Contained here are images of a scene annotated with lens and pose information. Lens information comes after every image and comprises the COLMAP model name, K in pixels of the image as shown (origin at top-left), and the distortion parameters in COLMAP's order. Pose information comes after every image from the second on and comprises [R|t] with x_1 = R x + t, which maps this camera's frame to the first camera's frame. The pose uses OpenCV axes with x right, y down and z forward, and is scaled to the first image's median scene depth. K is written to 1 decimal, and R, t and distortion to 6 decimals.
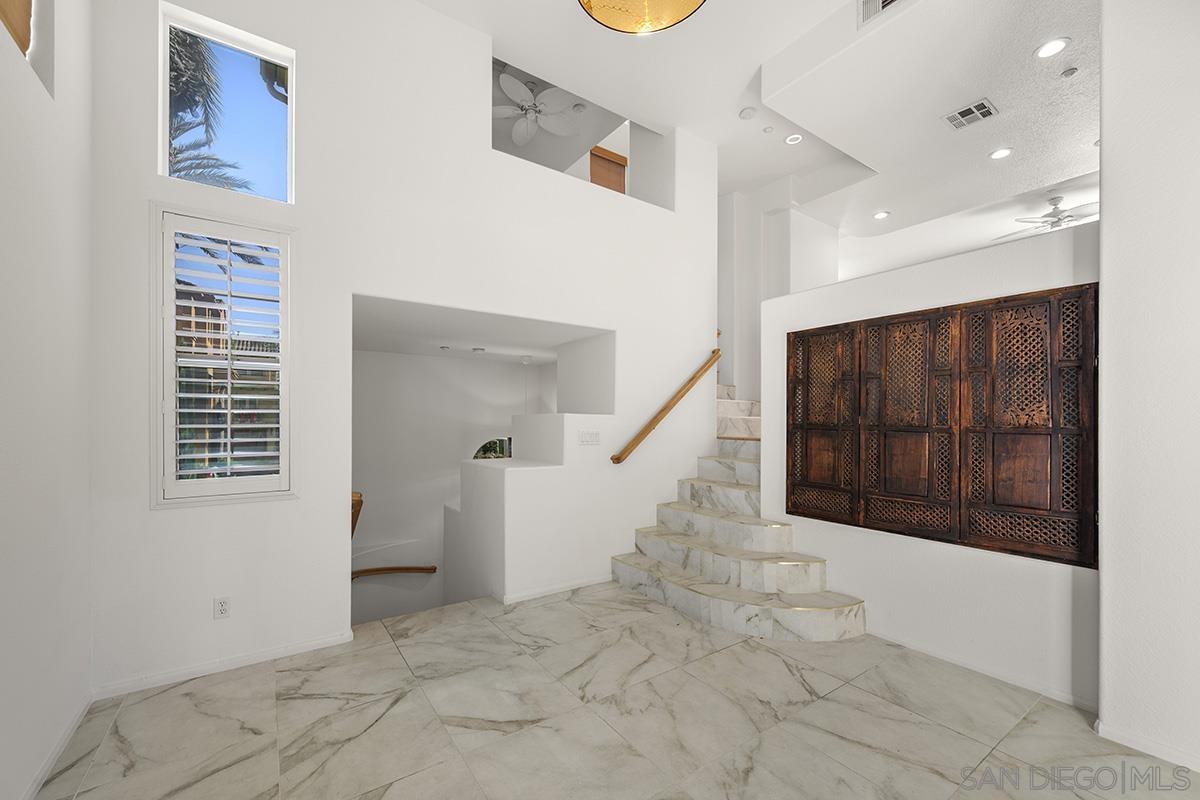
lens RADIAL K [[482.3, 0, 599.7], [0, 482.3, 415.5], [0, 0, 1]] dist [0.001359, 0.000059]
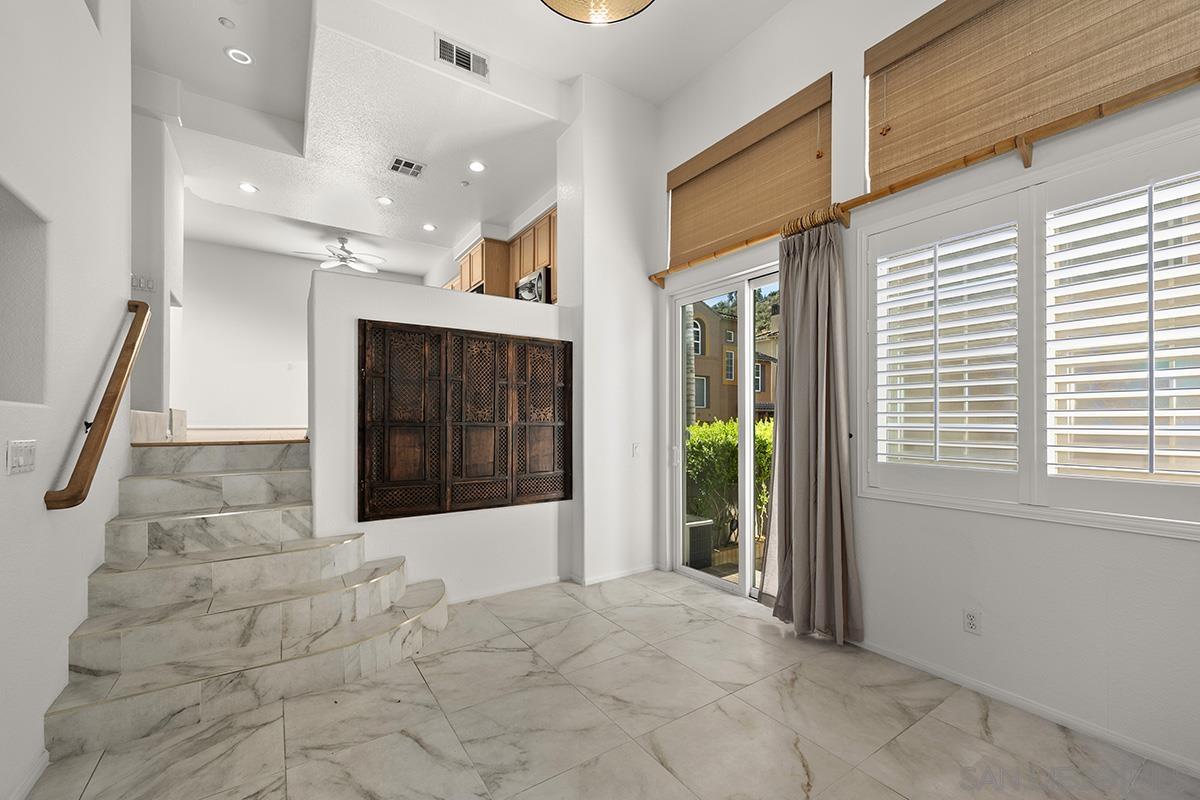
lens RADIAL K [[482.3, 0, 599.7], [0, 482.3, 415.5], [0, 0, 1]] dist [0.001359, 0.000059]
pose [[0.016561, 0.004731, 0.999852, -0.540423], [-0.011642, 0.999922, -0.004538, 0.006527], [-0.999795, -0.011566, 0.016615, 0.591982]]
